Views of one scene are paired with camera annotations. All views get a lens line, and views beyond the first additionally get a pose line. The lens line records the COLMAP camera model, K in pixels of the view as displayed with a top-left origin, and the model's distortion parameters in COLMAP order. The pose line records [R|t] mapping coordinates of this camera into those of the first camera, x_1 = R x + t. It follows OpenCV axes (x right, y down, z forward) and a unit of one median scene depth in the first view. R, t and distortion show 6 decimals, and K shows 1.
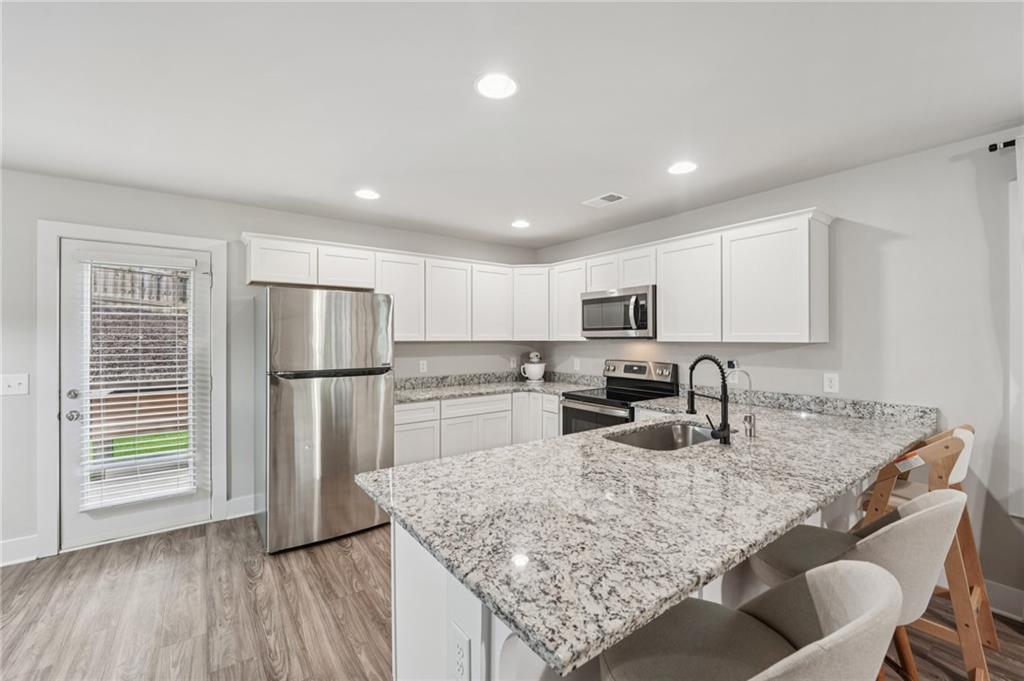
lens RADIAL K [[418.8, 0, 522.5], [0, 418.8, 339.7], [0, 0, 1]] dist [-0.010893, -0.000260]
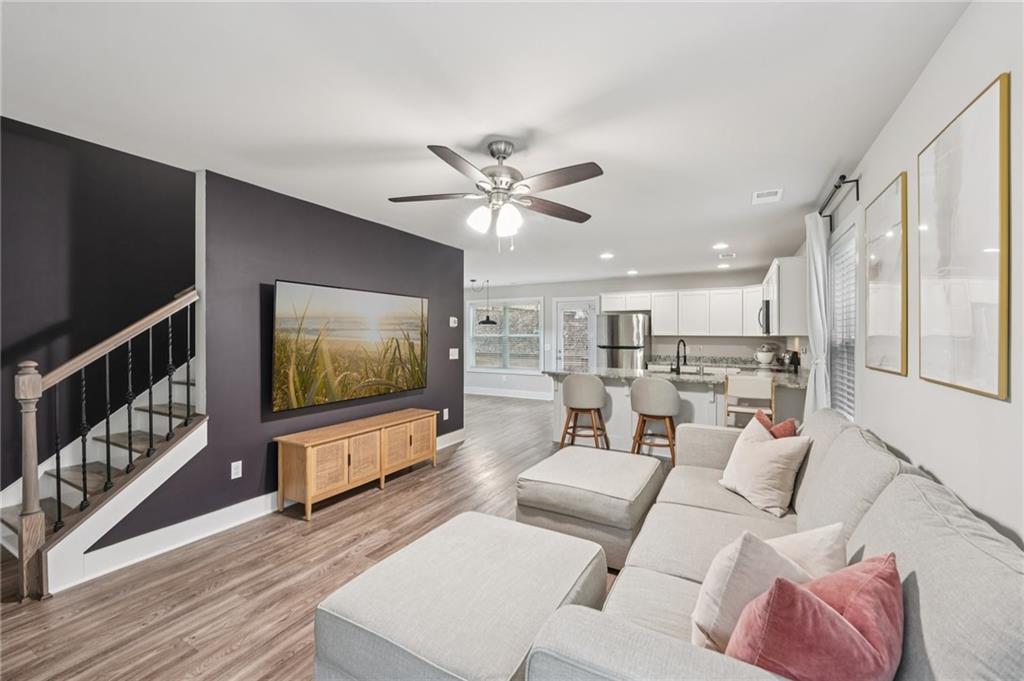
lens RADIAL K [[418.8, 0, 516.8], [0, 418.8, 336.8], [0, 0, 1]] dist [-0.010893, -0.000260]
pose [[0.426690, 0.010681, -0.904335, 1.246102], [-0.008915, 0.999931, 0.007603, 0.000059], [0.904354, 0.004818, 0.426756, -0.491166]]
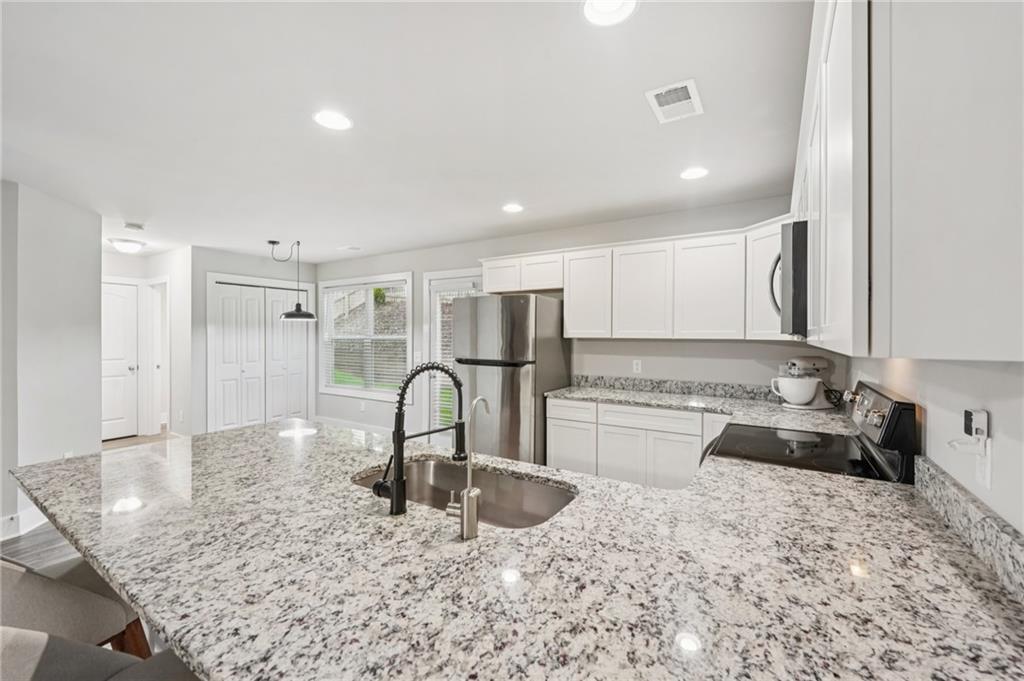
lens RADIAL K [[418.8, 0, 516.0], [0, 418.8, 336.6], [0, 0, 1]] dist [-0.010893, -0.000260]
pose [[0.361117, 0.007835, -0.932488, 0.589953], [-0.008387, 0.999952, 0.005154, -0.003009], [0.932483, 0.005960, 0.361165, 0.506588]]
